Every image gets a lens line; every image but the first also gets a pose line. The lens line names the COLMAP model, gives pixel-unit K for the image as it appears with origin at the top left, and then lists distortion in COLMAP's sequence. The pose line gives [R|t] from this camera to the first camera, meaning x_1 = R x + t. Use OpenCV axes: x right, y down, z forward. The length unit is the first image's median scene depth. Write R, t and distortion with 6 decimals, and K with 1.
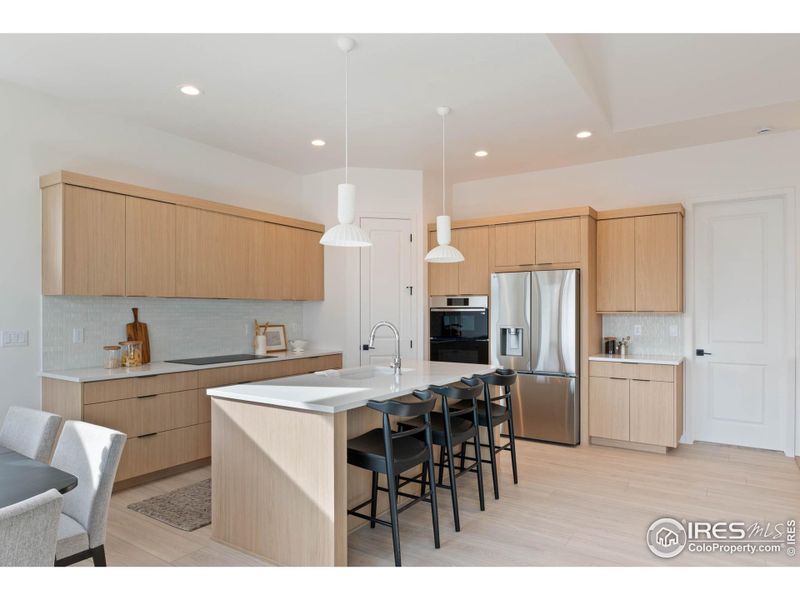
lens RADIAL K [[507.7, 0, 397.2], [0, 507.7, 313.0], [0, 0, 1]] dist [0.004107, 0.001494]
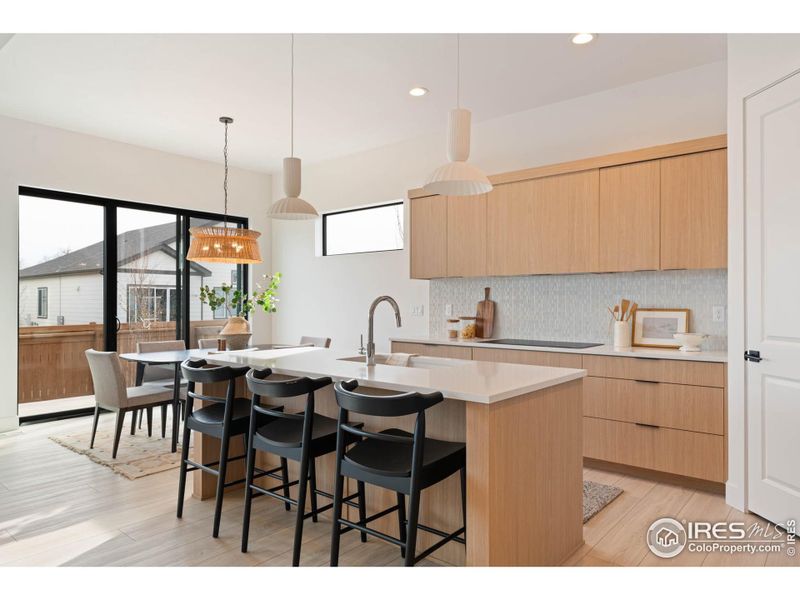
lens RADIAL K [[522.1, 0, 399.6], [0, 522.1, 302.2], [0, 0, 1]] dist [-0.000478, -0.002976]
pose [[-0.107045, -0.002086, -0.994252, 0.690829], [-0.008982, 0.999959, -0.001131, 0.026801], [0.994214, 0.008809, -0.107059, 1.009796]]
